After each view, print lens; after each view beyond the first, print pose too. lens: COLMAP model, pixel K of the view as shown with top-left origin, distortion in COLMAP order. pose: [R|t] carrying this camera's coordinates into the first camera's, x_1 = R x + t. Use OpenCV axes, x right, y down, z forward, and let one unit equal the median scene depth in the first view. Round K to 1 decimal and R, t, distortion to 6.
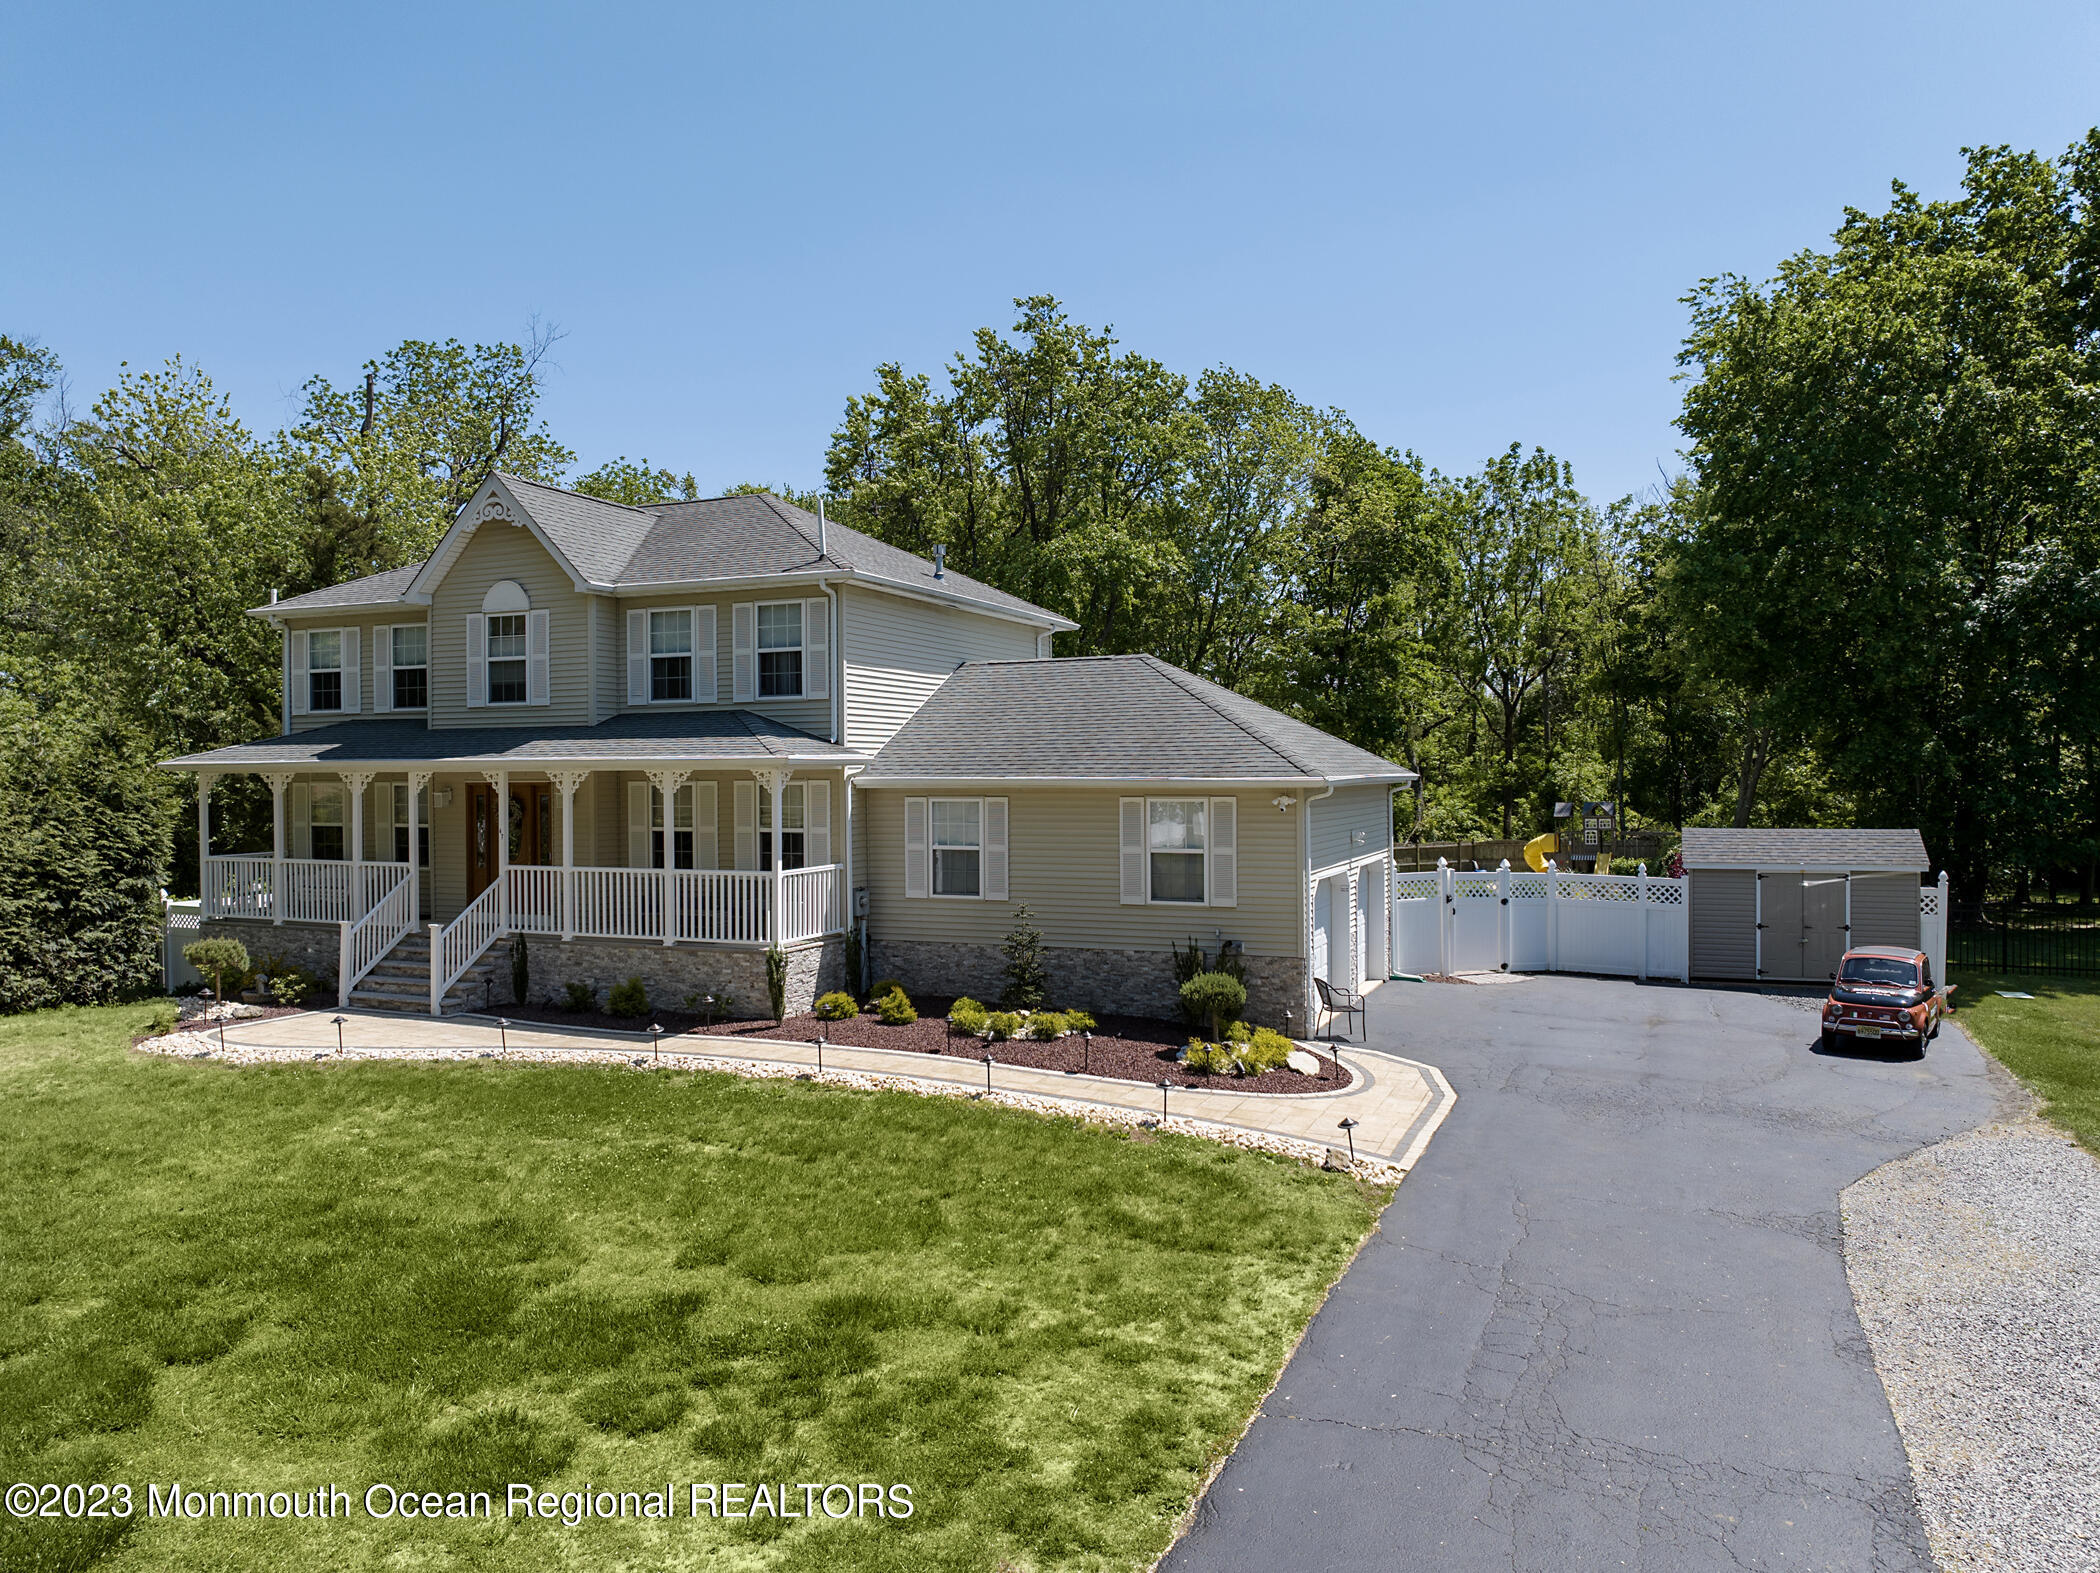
lens RADIAL K [[1509.4, 0, 1045.6], [0, 1509.4, 773.3], [0, 0, 1]] dist [-0.029527, -0.005076]
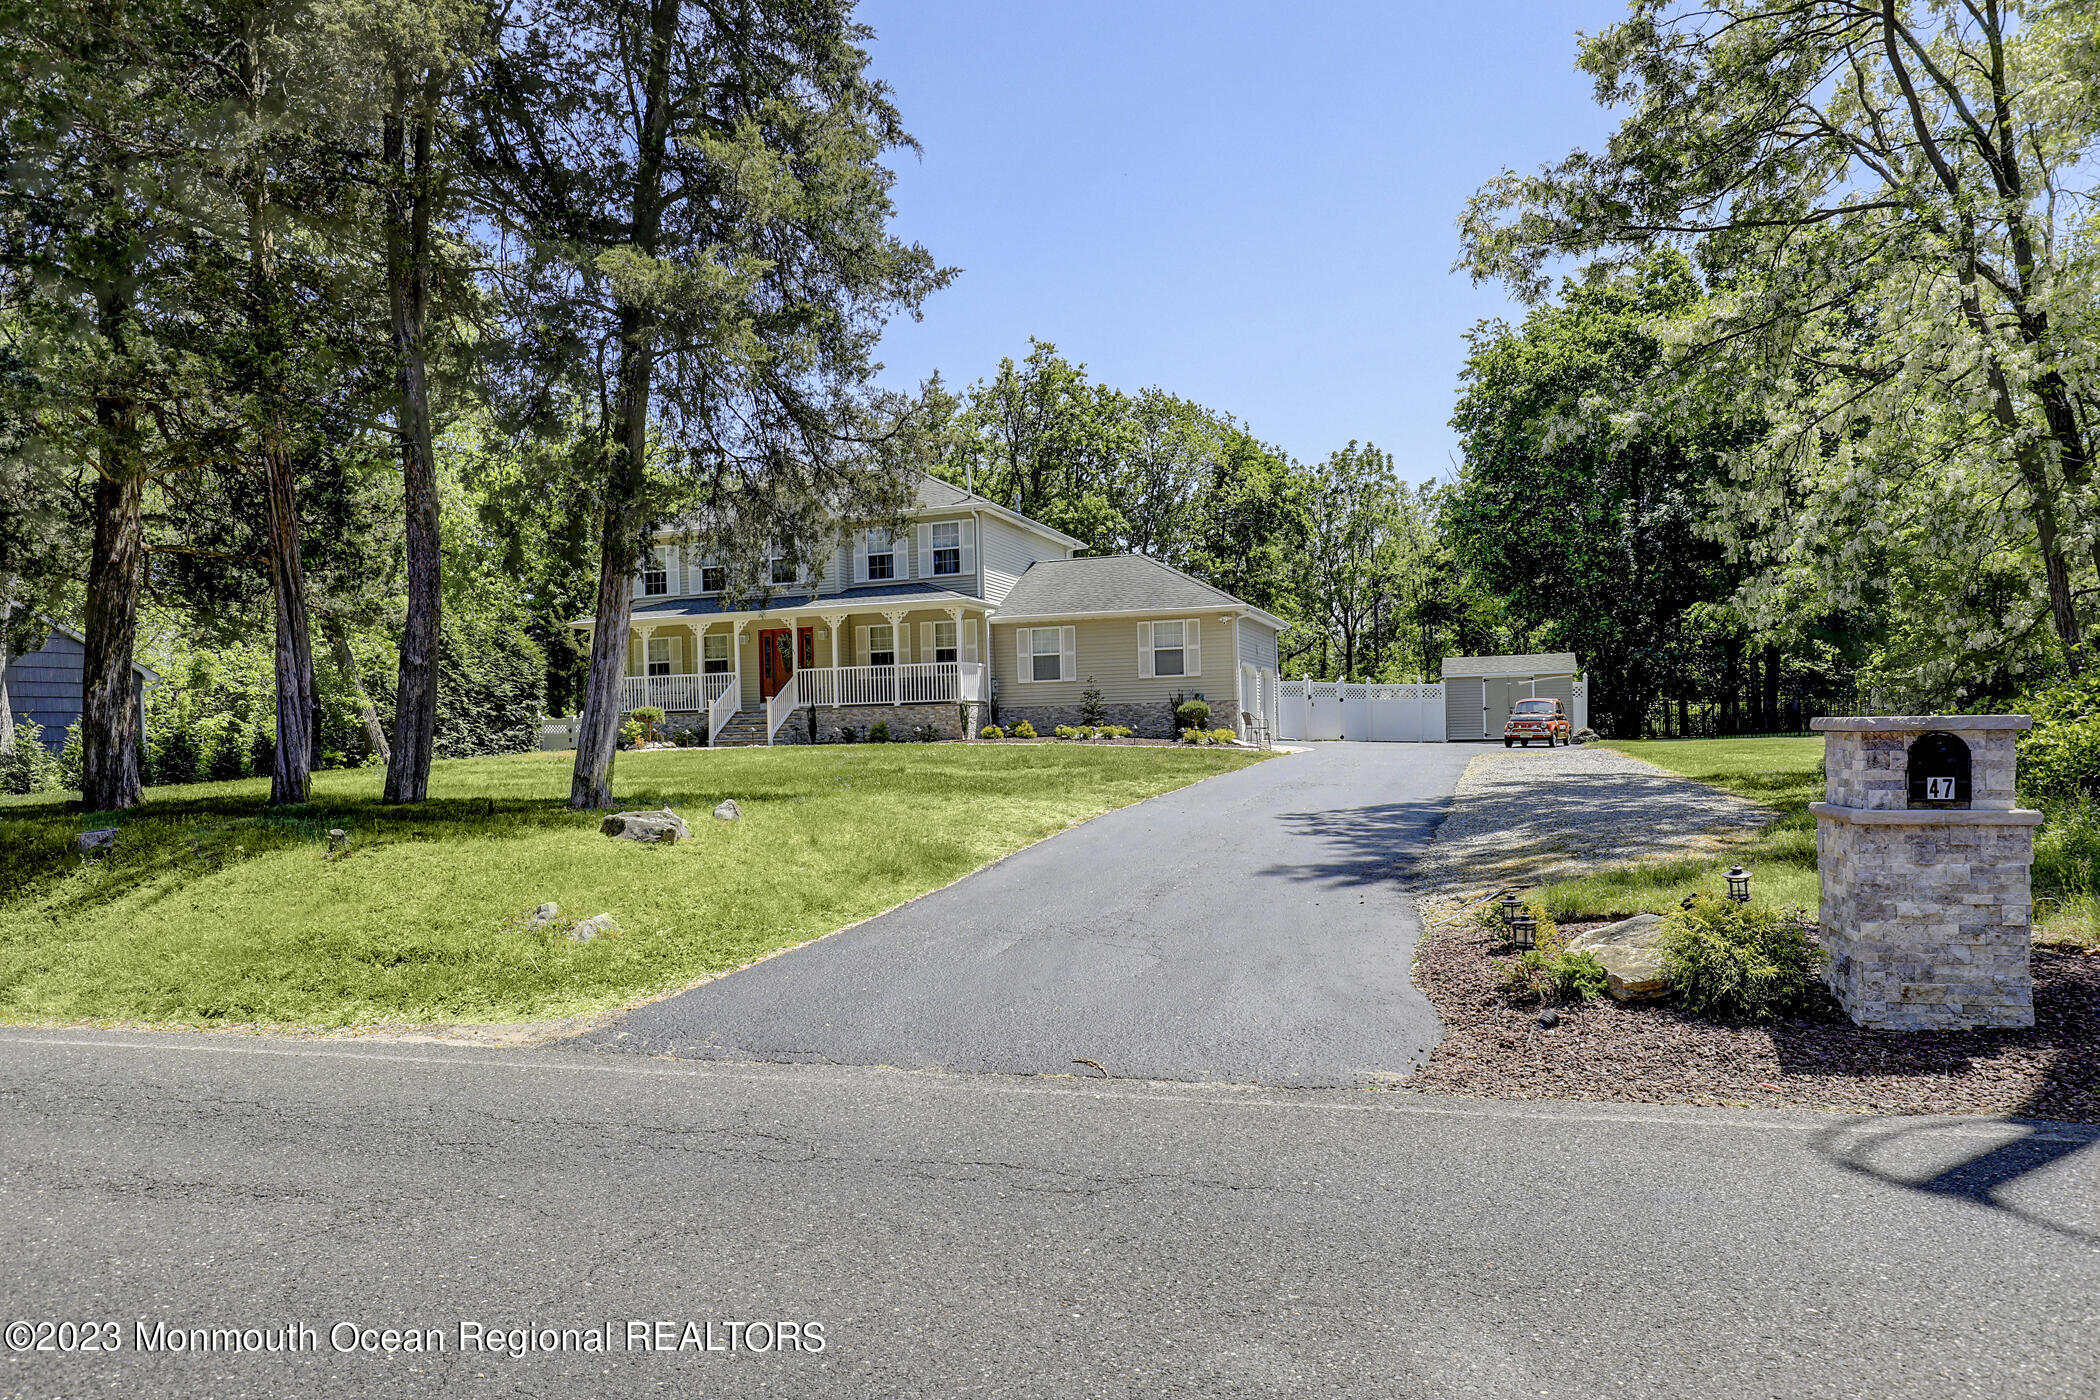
lens RADIAL K [[1317.0, 0, 1042.1], [0, 1317.0, 770.7], [0, 0, 1]] dist [0.001441, 0.000158]
pose [[0.997802, -0.020722, 0.062945, -0.147963], [0.019305, 0.999548, 0.023045, 0.135117], [-0.063394, -0.021779, 0.997751, -0.534227]]
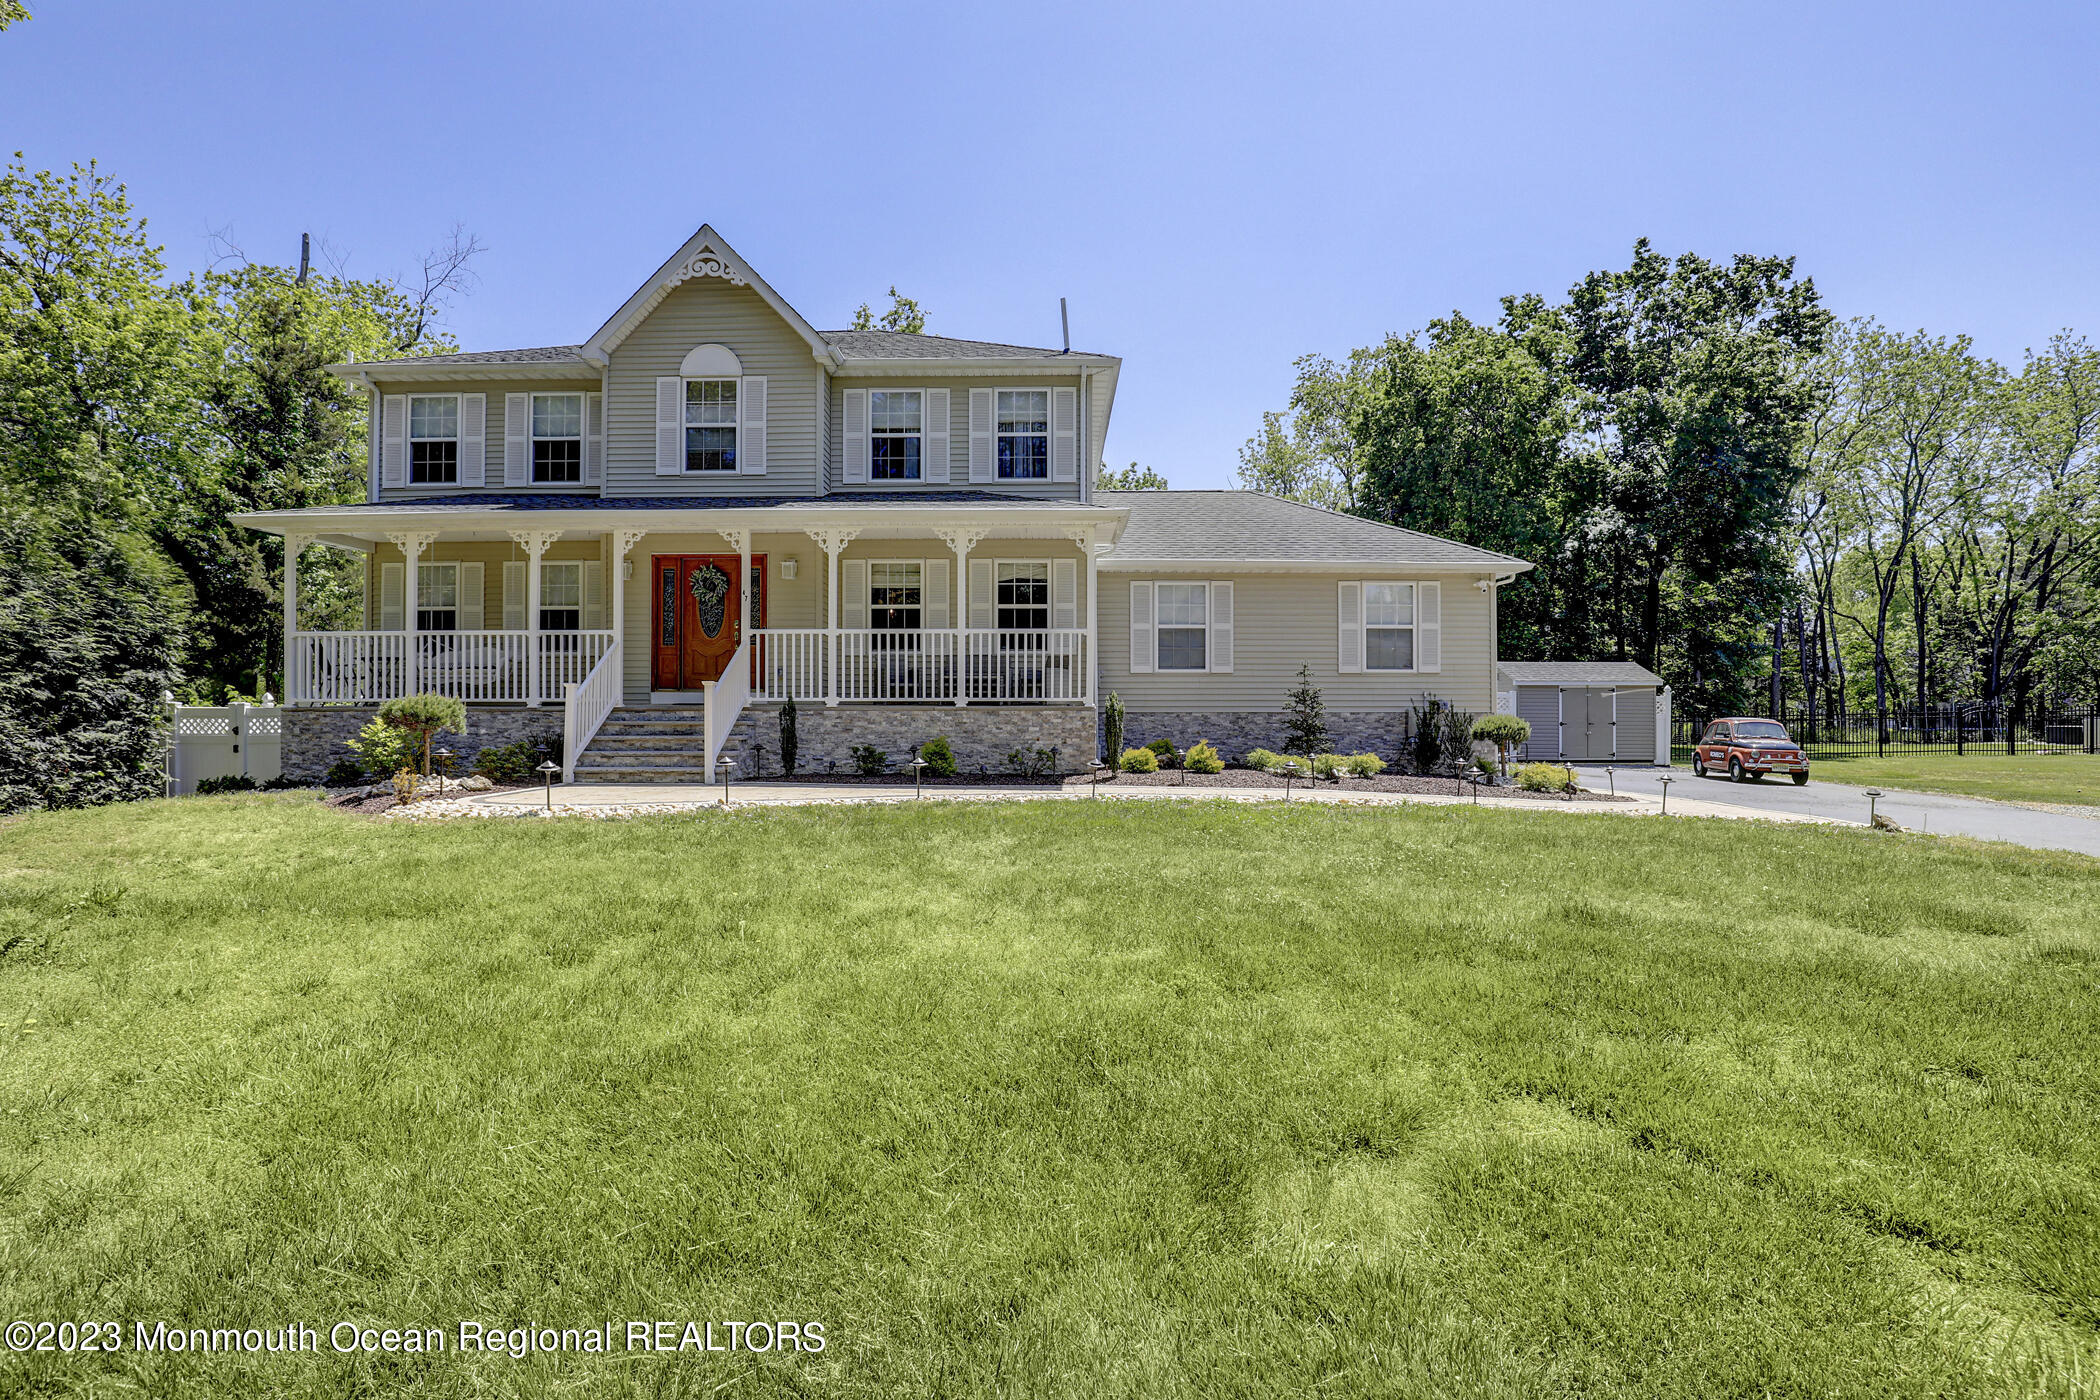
lens RADIAL K [[965.6, 0, 1045.6], [0, 965.6, 701.9], [0, 0, 1]] dist [-0.030861, 0.002855]
pose [[0.922017, 0.009745, 0.387028, -0.372714], [-0.003653, 0.999858, -0.016472, 0.102081], [-0.387133, 0.013774, 0.921921, 0.337215]]
